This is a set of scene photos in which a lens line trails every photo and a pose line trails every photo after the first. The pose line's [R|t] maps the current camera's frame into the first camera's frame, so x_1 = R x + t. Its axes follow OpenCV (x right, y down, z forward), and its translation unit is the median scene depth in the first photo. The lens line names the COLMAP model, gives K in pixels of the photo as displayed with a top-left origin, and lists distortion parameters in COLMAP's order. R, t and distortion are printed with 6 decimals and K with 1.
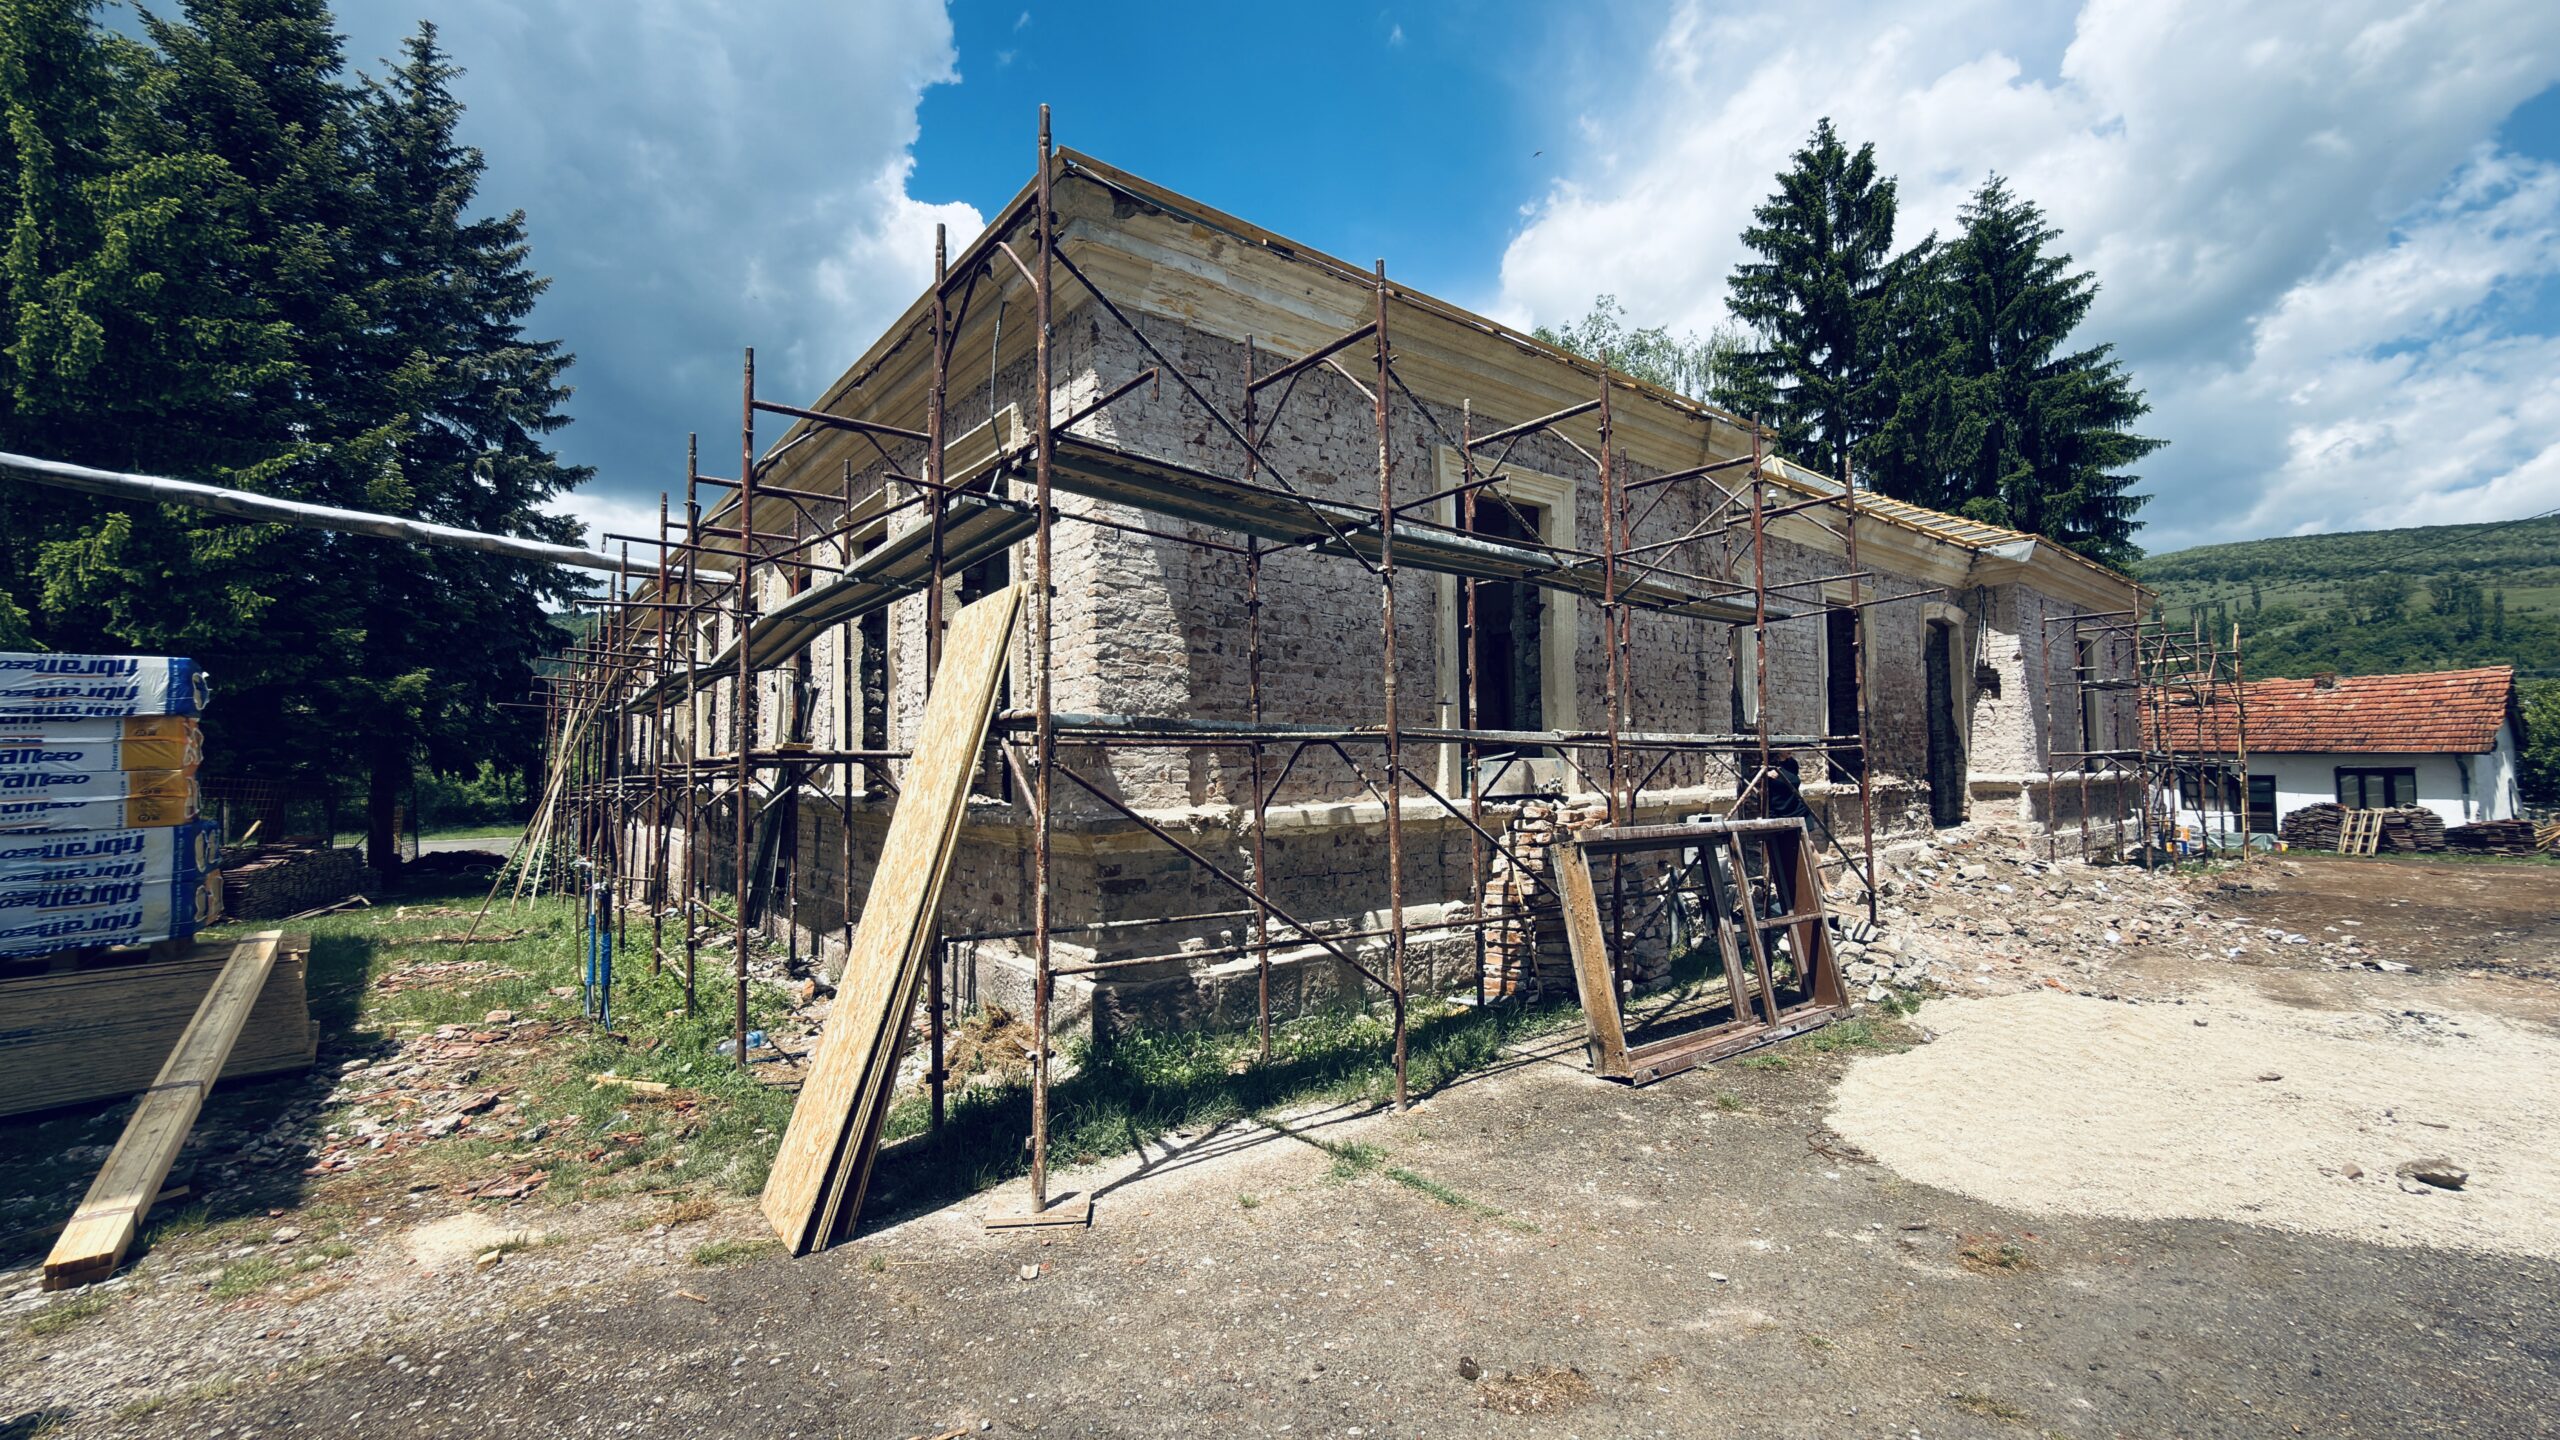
lens RADIAL K [[1033.0, 0, 1280.0], [0, 1033.0, 720.0], [0, 0, 1]] dist [0.000790, 0.000266]
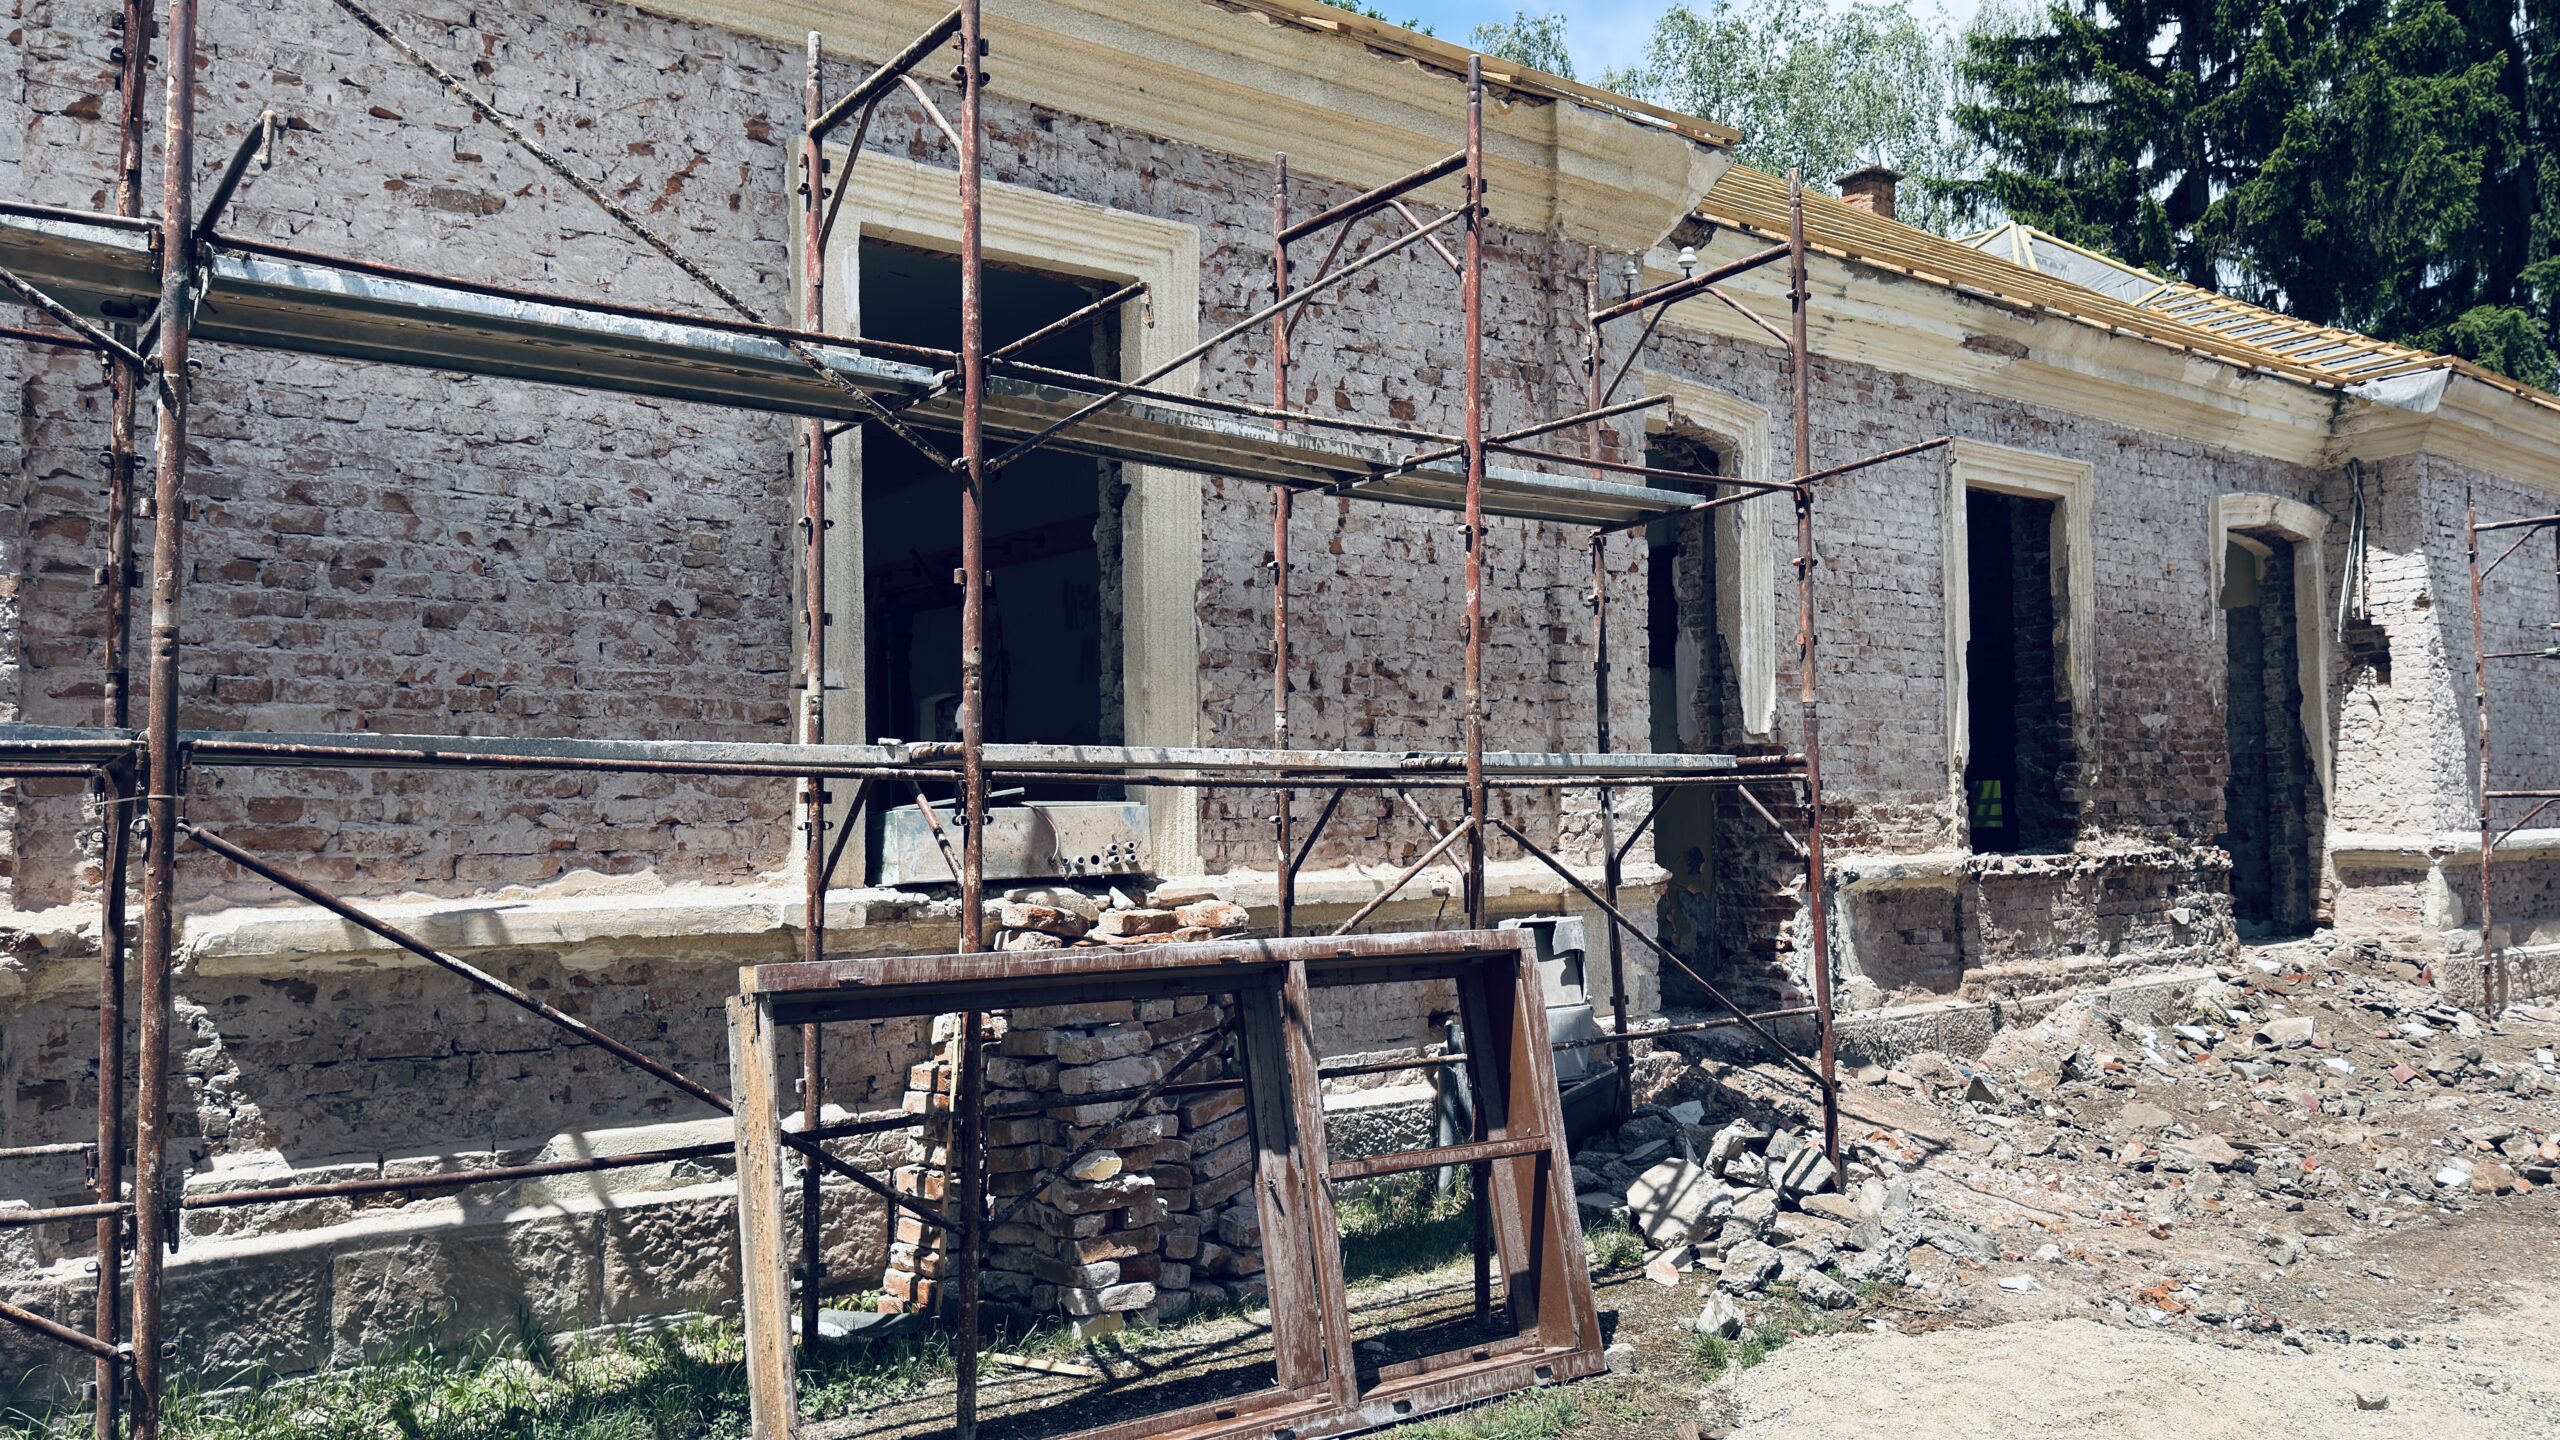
lens RADIAL K [[1816.0, 0, 1281.4], [0, 1816.0, 735.1], [0, 0, 1]] dist [0.055538, -0.063177]
pose [[0.999152, -0.003310, -0.041036, 0.216110], [0.003226, 0.999993, -0.002102, 0.004526], [0.041042, 0.001967, 0.999155, 0.093049]]
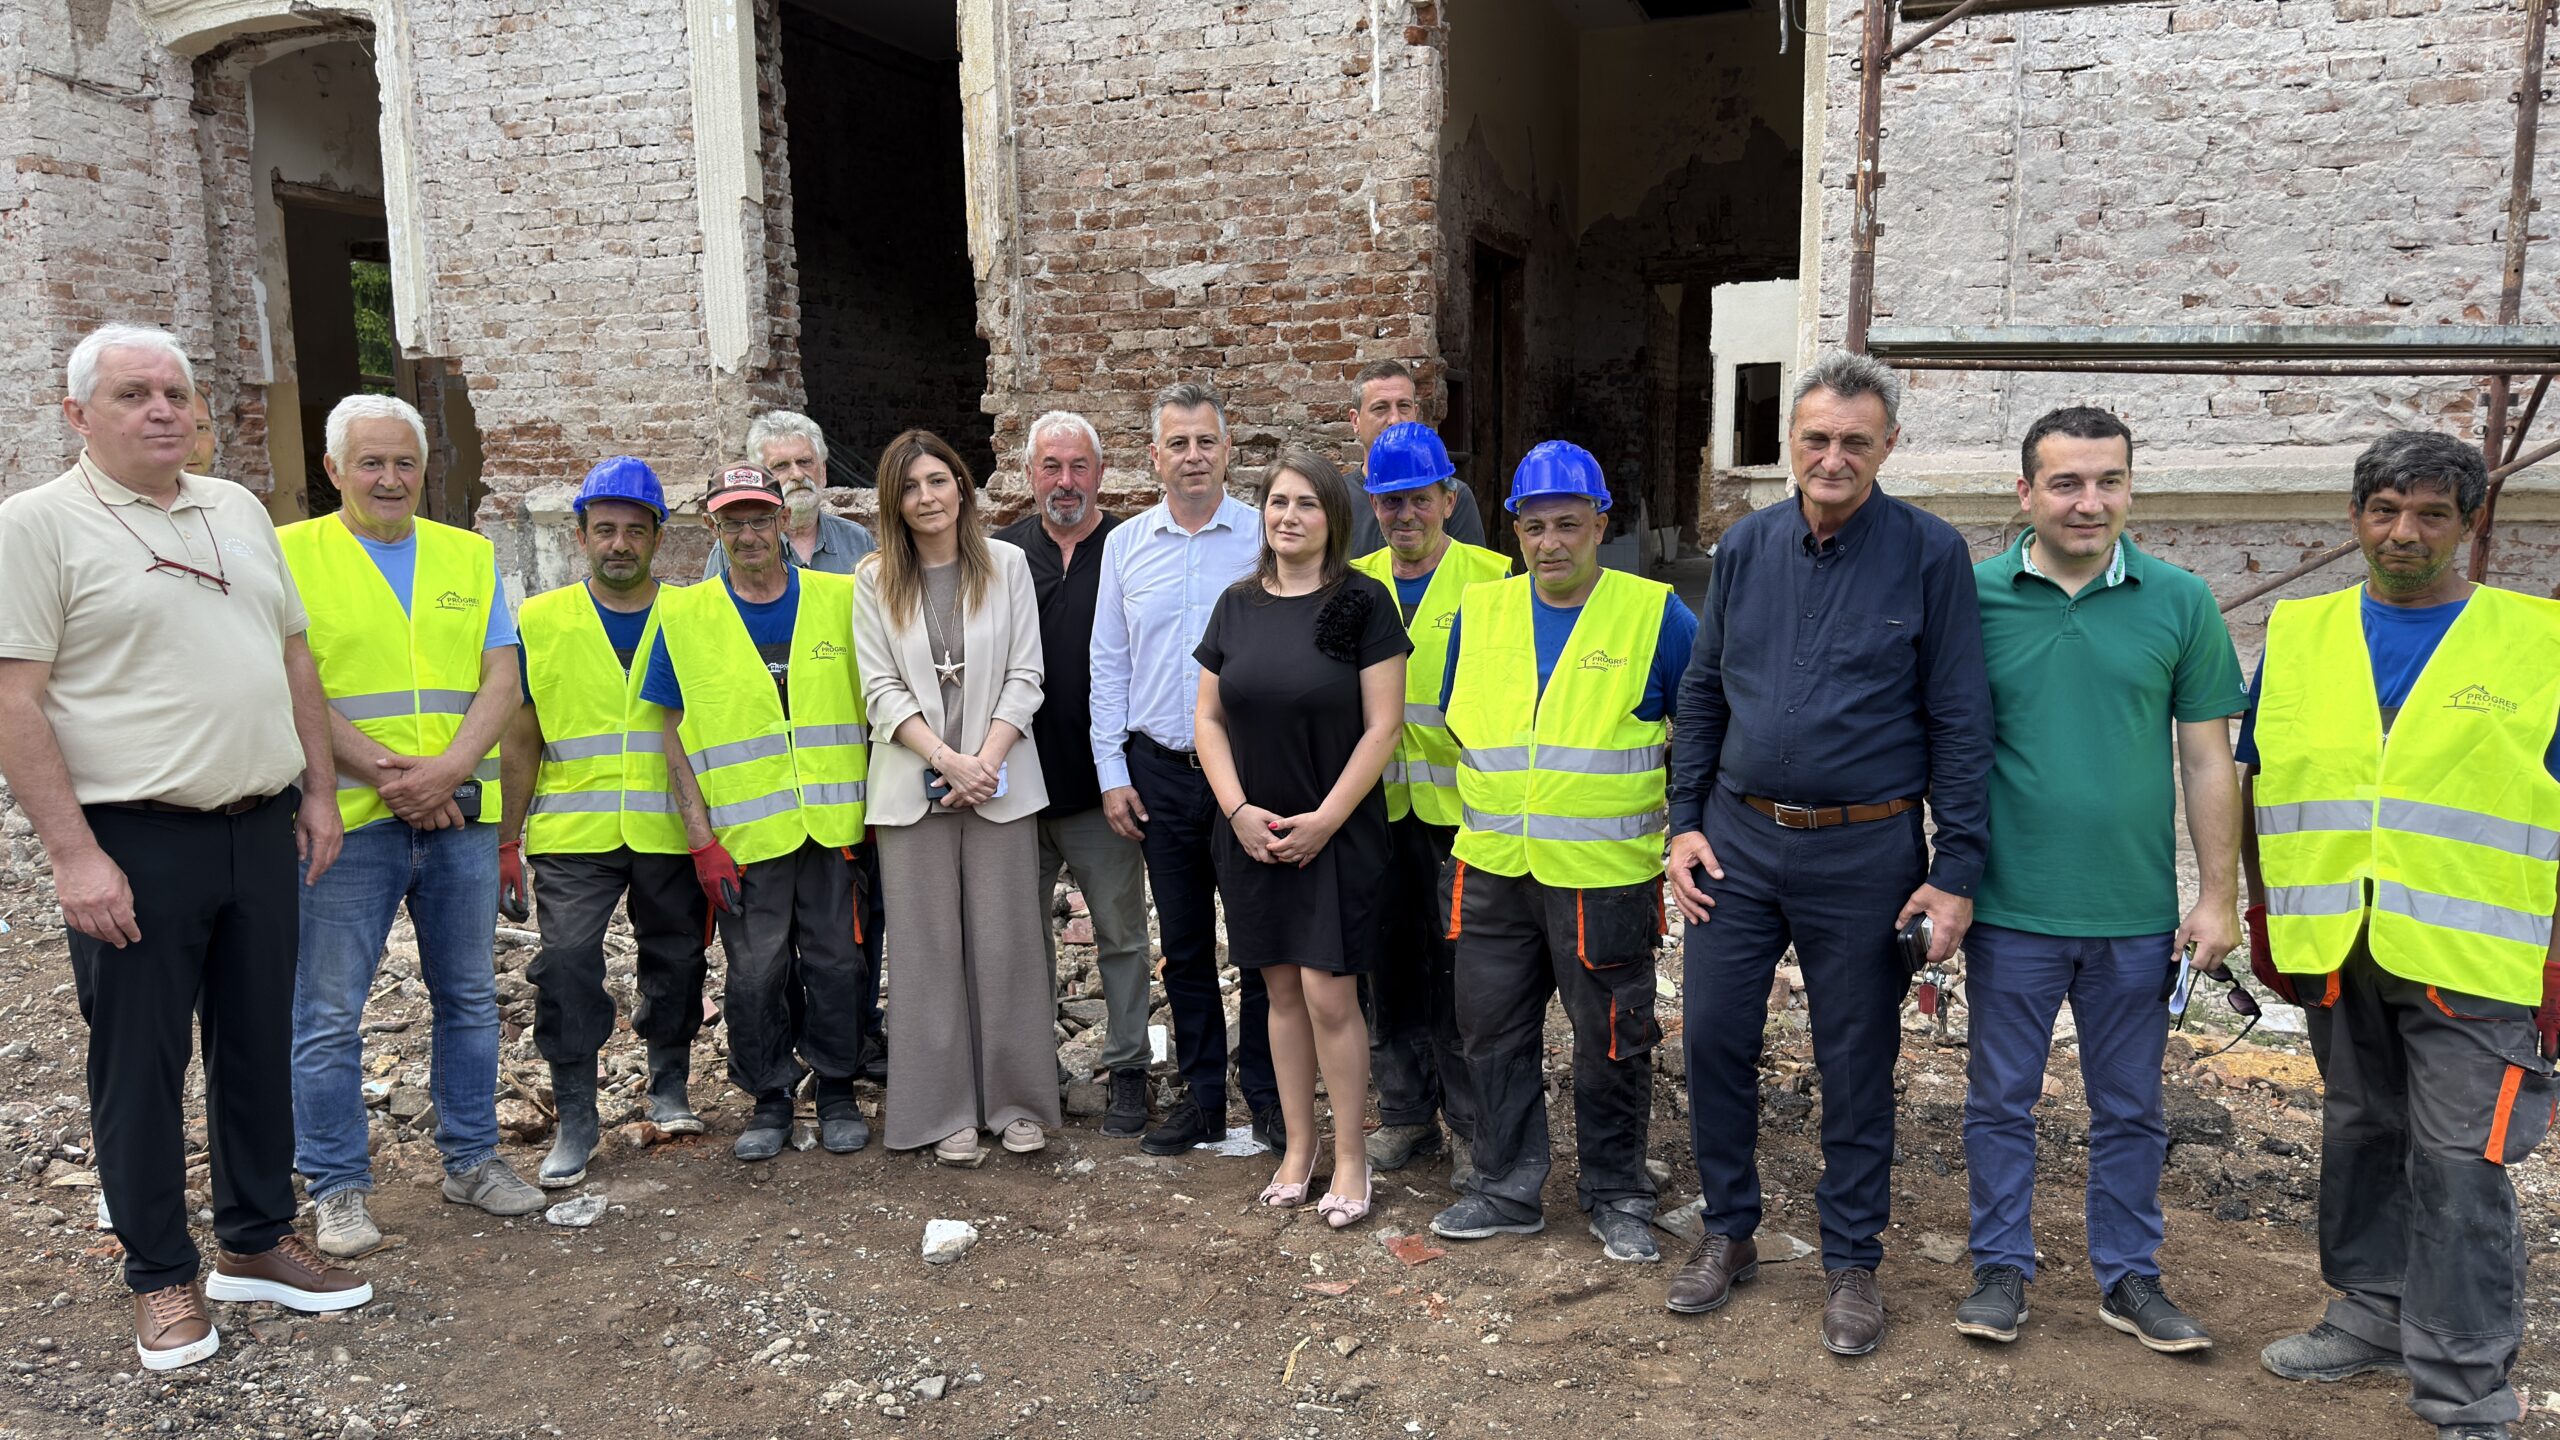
lens RADIAL K [[1816.0, 0, 1281.4], [0, 1816.0, 735.1], [0, 0, 1]] dist [0.055538, -0.063177]
pose [[0.495442, 0.126643, -0.859360, 1.124197], [0.038863, 0.985093, 0.167578, 0.042828], [0.867771, -0.116422, 0.483134, 0.764101]]
